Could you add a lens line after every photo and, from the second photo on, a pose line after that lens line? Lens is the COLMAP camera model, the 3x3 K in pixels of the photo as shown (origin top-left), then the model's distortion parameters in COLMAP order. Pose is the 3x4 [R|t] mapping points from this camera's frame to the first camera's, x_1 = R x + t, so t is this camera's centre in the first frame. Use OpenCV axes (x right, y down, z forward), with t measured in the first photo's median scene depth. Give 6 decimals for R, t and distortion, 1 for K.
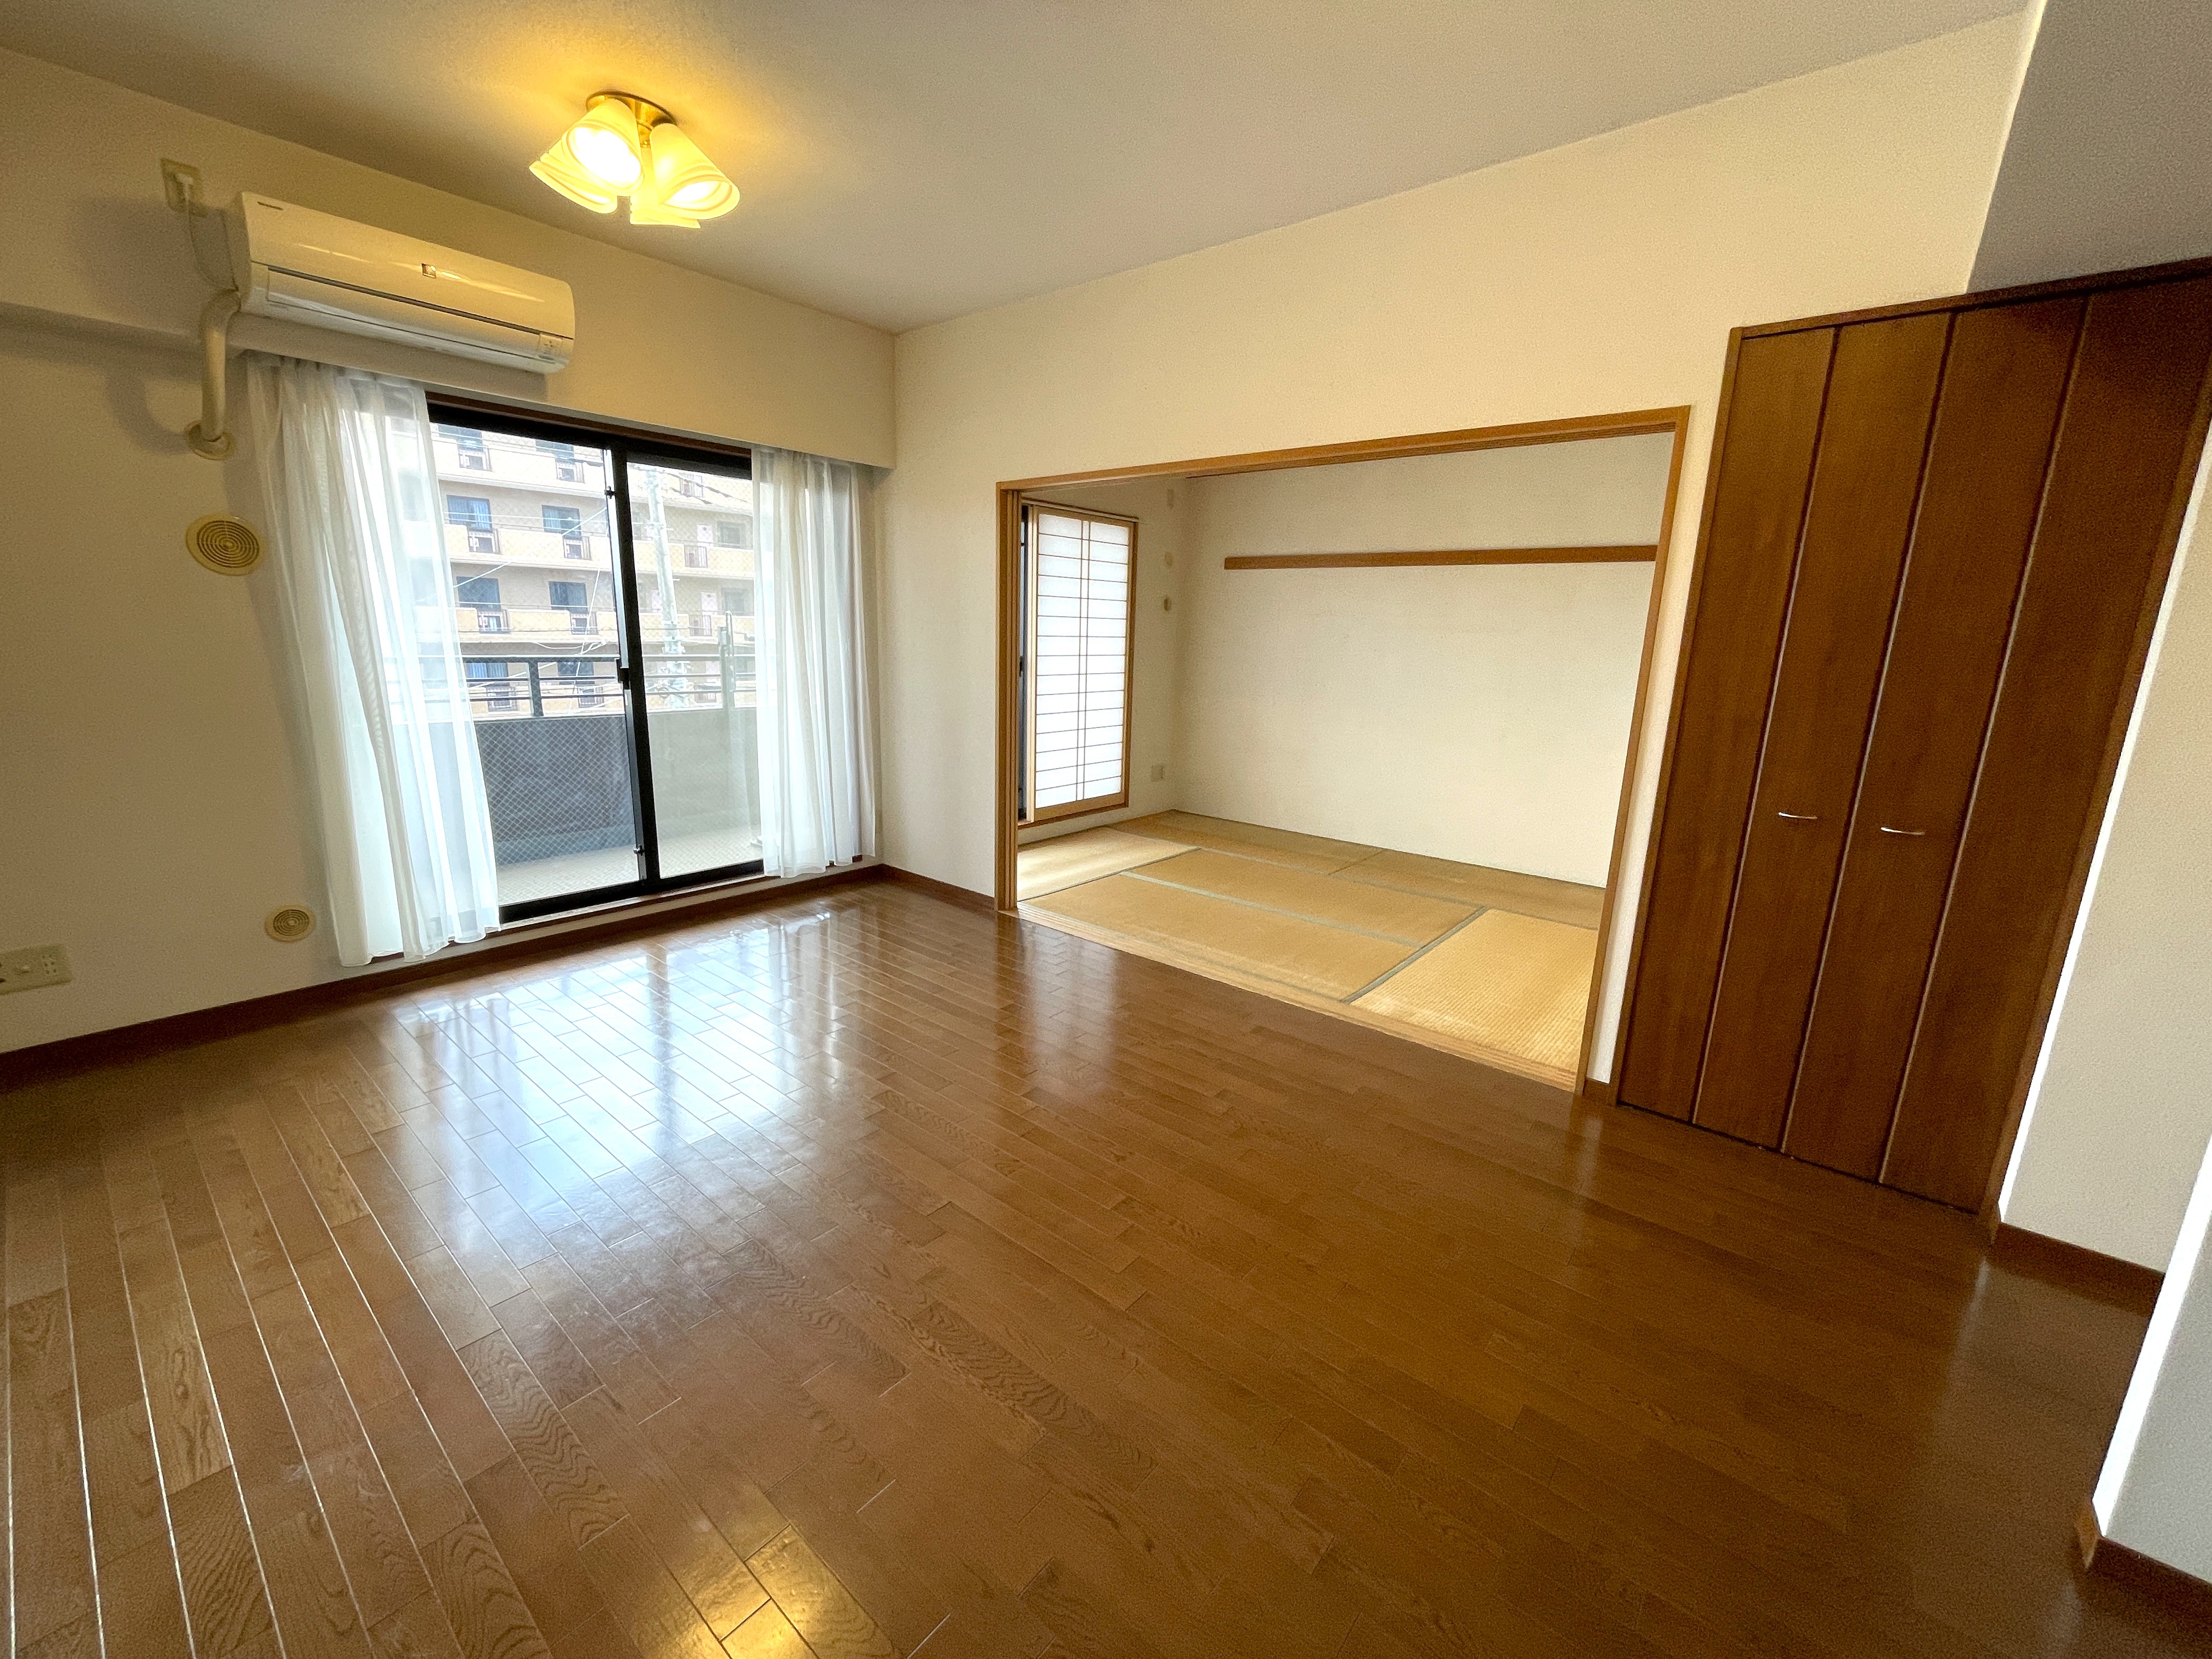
lens RADIAL K [[898.1, 0, 1106.7], [0, 898.1, 828.2], [0, 0, 1]] dist [0.003178, -0.002250]
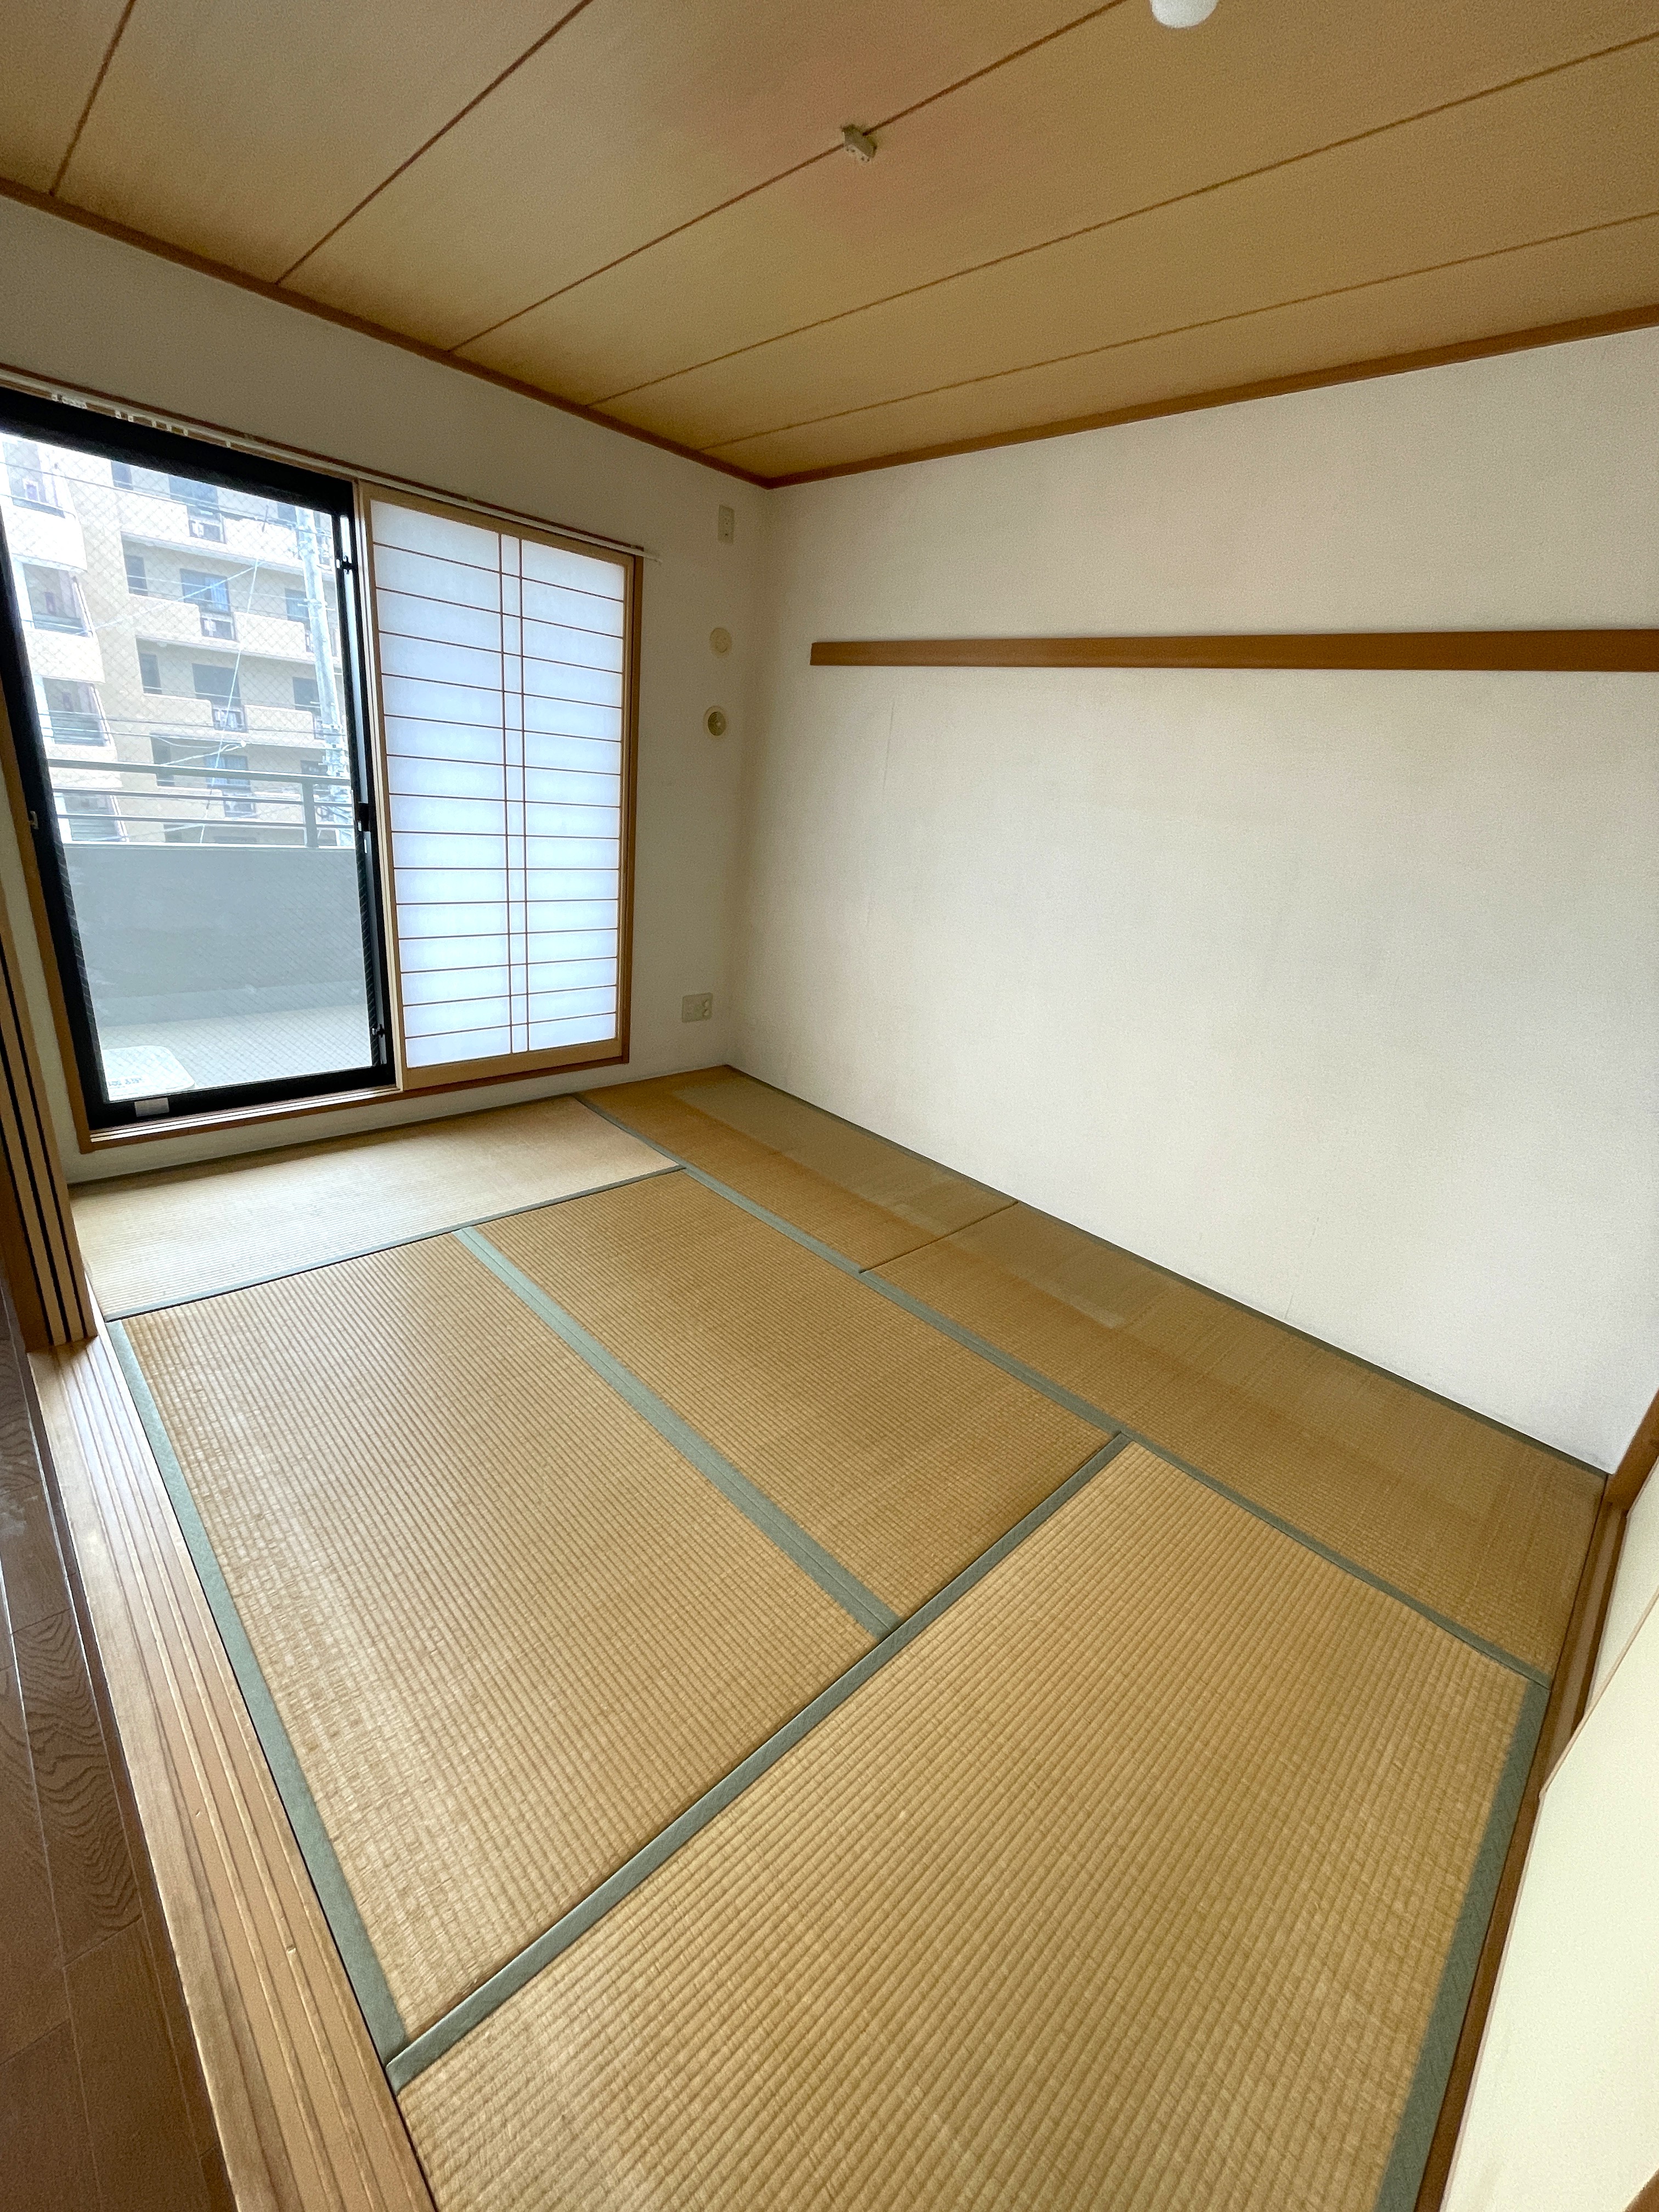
lens RADIAL K [[898.1, 0, 828.3], [0, 898.1, 1107.3], [0, 0, 1]] dist [0.003178, -0.002250]
pose [[0.991748, 0.107675, -0.069584, 0.212391], [-0.097563, 0.986000, 0.135225, -0.093287], [0.083170, -0.127321, 0.988368, 0.413431]]
